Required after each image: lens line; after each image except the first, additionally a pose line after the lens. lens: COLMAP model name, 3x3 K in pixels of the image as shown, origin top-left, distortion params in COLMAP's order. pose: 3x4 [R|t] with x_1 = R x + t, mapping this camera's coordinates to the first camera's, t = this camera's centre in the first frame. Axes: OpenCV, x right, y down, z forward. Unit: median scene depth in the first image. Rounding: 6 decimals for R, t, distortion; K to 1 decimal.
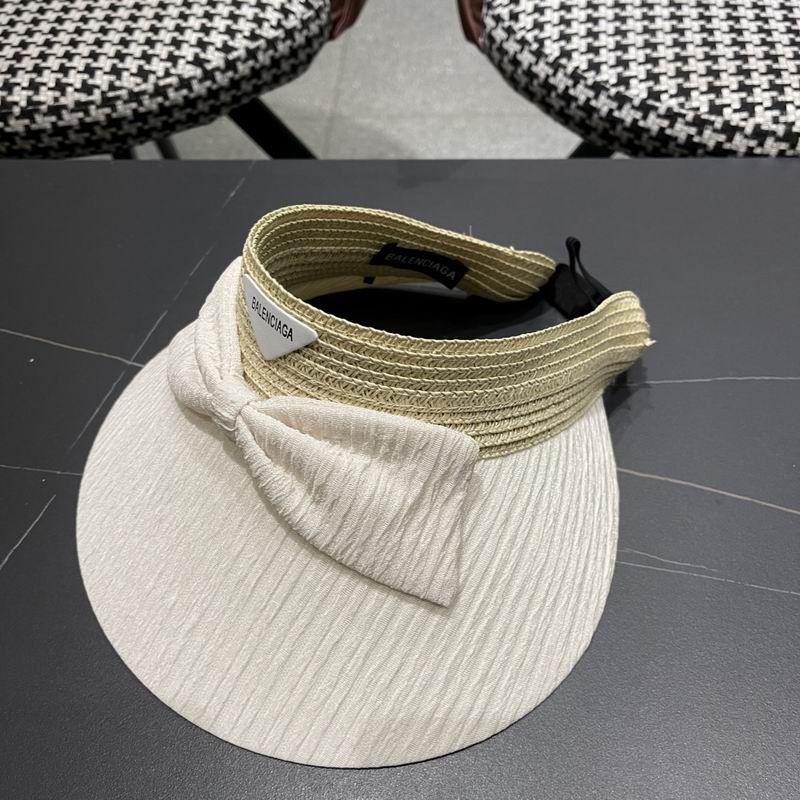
lens RADIAL K [[829.8, 0, 406.9], [0, 829.8, 413.6], [0, 0, 1]] dist [0.015120, 0.000000]
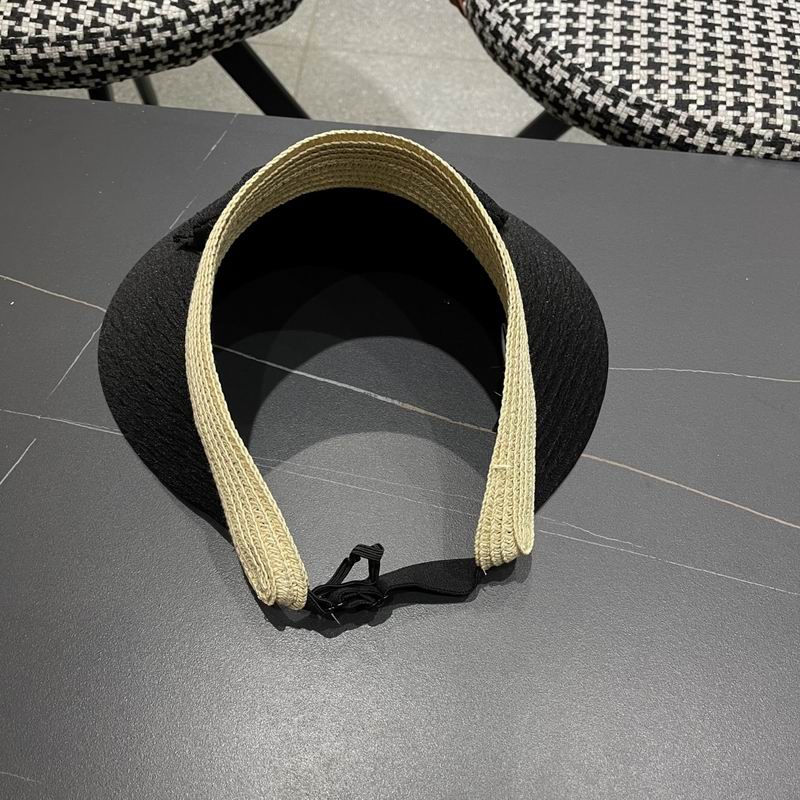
lens RADIAL K [[829.8, 0, 402.2], [0, 829.8, 399.6], [0, 0, 1]] dist [0.015120, 0.000000]
pose [[0.996081, 0.065891, 0.058997, -0.016300], [-0.070047, 0.994986, 0.071388, -0.039873], [-0.053997, -0.075240, 0.995702, -0.049655]]
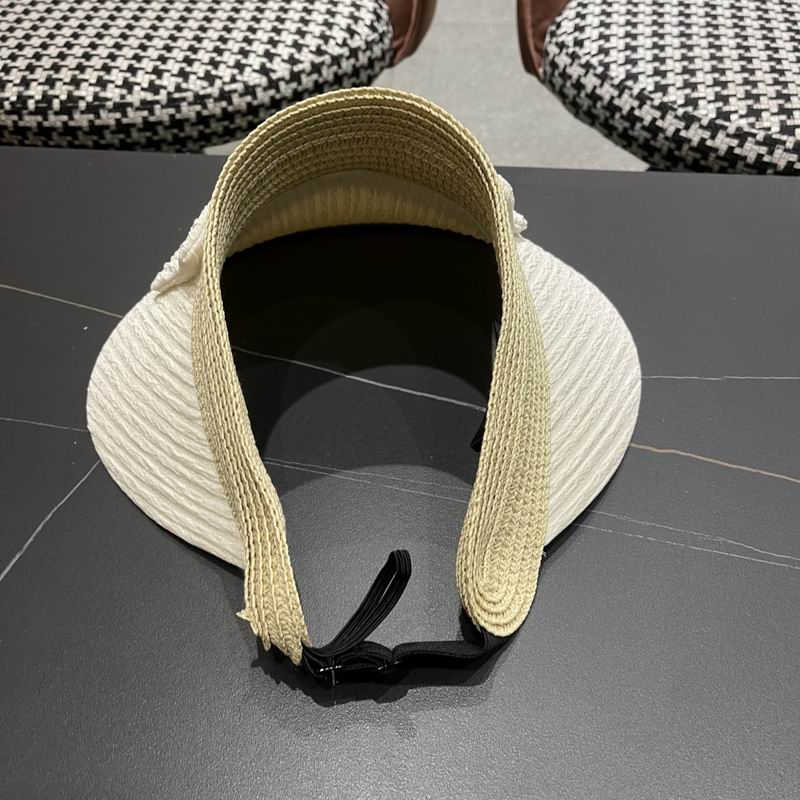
lens RADIAL K [[829.8, 0, 397.2], [0, 829.8, 412.9], [0, 0, 1]] dist [0.015120, 0.000000]
pose [[0.998418, 0.054473, -0.013969, -0.053952], [-0.055613, 0.993274, -0.101556, 0.085950], [0.008343, 0.102172, 0.994732, 0.039868]]
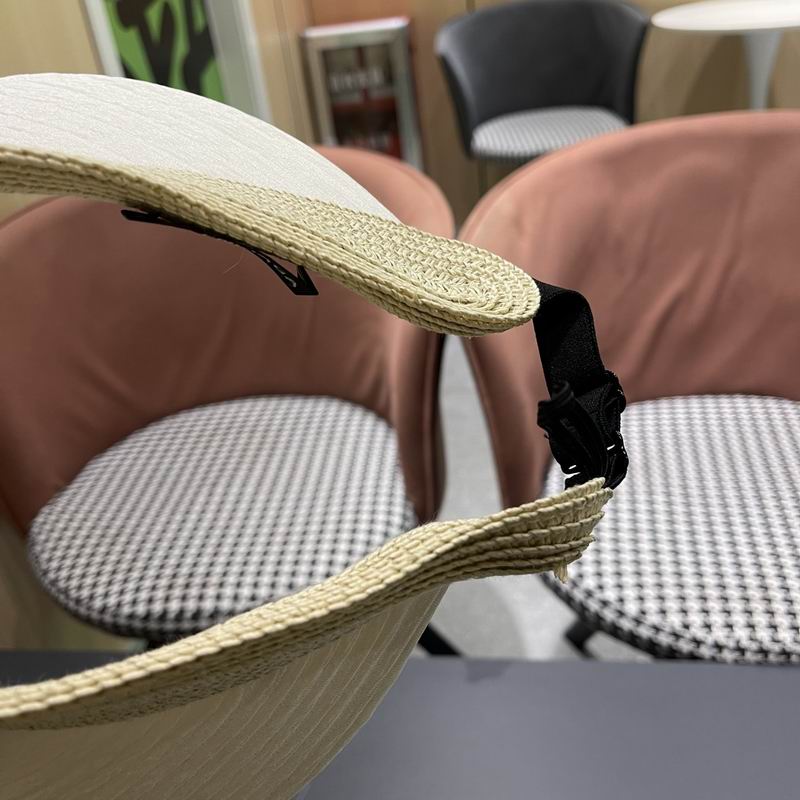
lens RADIAL K [[829.8, 0, 403.3], [0, 829.8, 412.3], [0, 0, 1]] dist [0.015120, 0.000000]
pose [[0.996549, -0.020829, -0.080351, 0.005603], [-0.011100, 0.925870, -0.377679, -0.141965], [0.082261, 0.377268, 0.922444, -0.458388]]
